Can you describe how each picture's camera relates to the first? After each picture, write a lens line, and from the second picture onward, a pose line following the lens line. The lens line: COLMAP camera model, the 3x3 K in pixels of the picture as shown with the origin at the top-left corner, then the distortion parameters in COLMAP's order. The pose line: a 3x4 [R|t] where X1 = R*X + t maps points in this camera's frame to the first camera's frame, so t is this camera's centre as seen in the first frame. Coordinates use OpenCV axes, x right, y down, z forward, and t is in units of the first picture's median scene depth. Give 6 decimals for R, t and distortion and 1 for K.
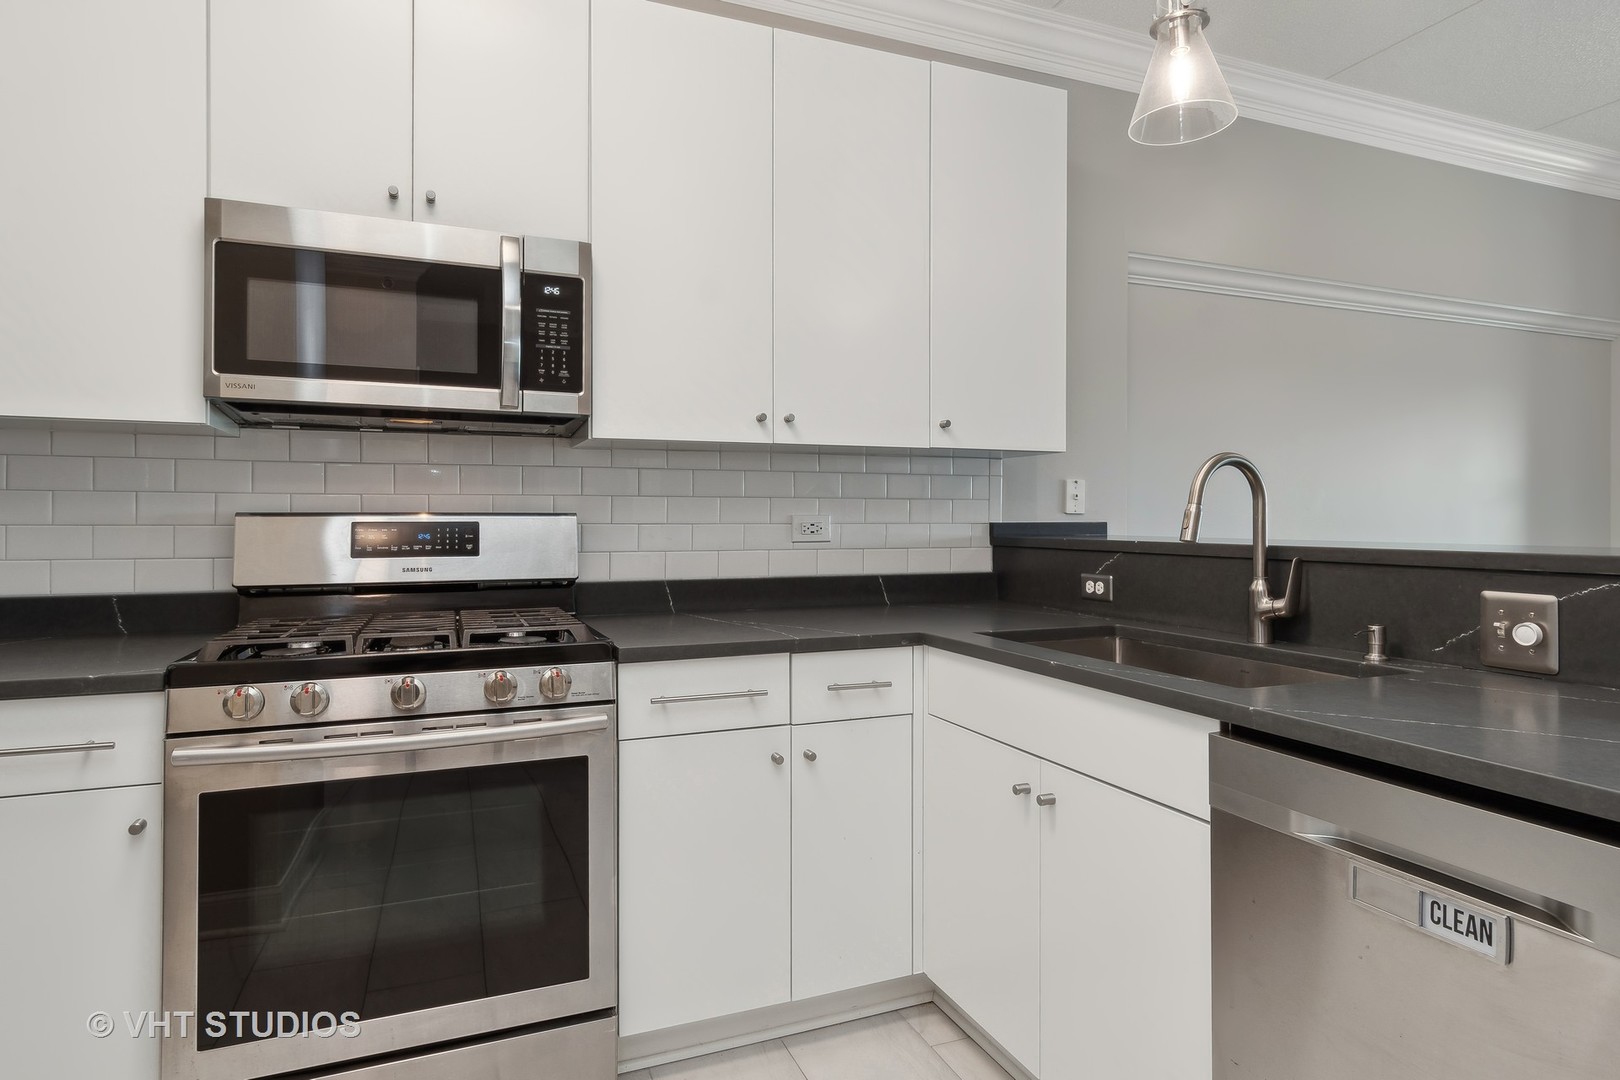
lens RADIAL K [[899.6, 0, 804.8], [0, 899.6, 531.2], [0, 0, 1]] dist [0.000567, -0.002595]
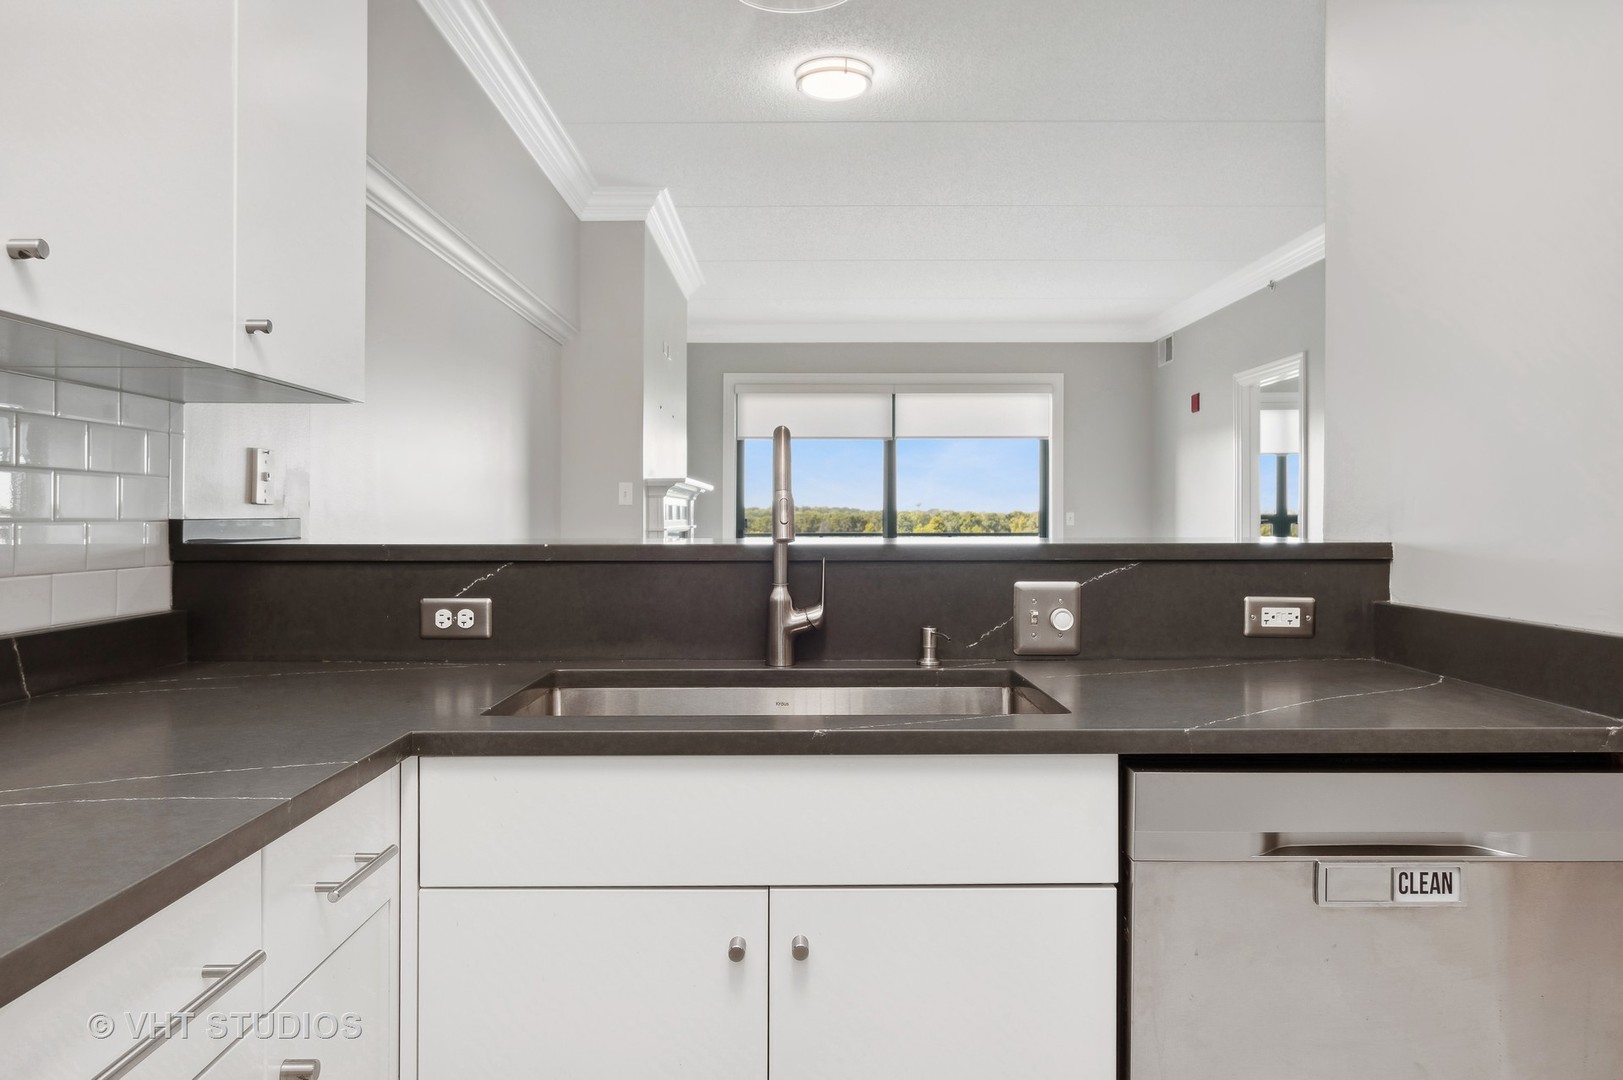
lens RADIAL K [[1080.9, 0, 811.4], [0, 1080.9, 535.3], [0, 0, 1]] dist [-0.002412, -0.001296]
pose [[0.380010, -0.015803, 0.924847, -0.368107], [0.014131, 0.999837, 0.011278, -0.002875], [-0.924874, 0.008783, 0.380171, 0.590994]]
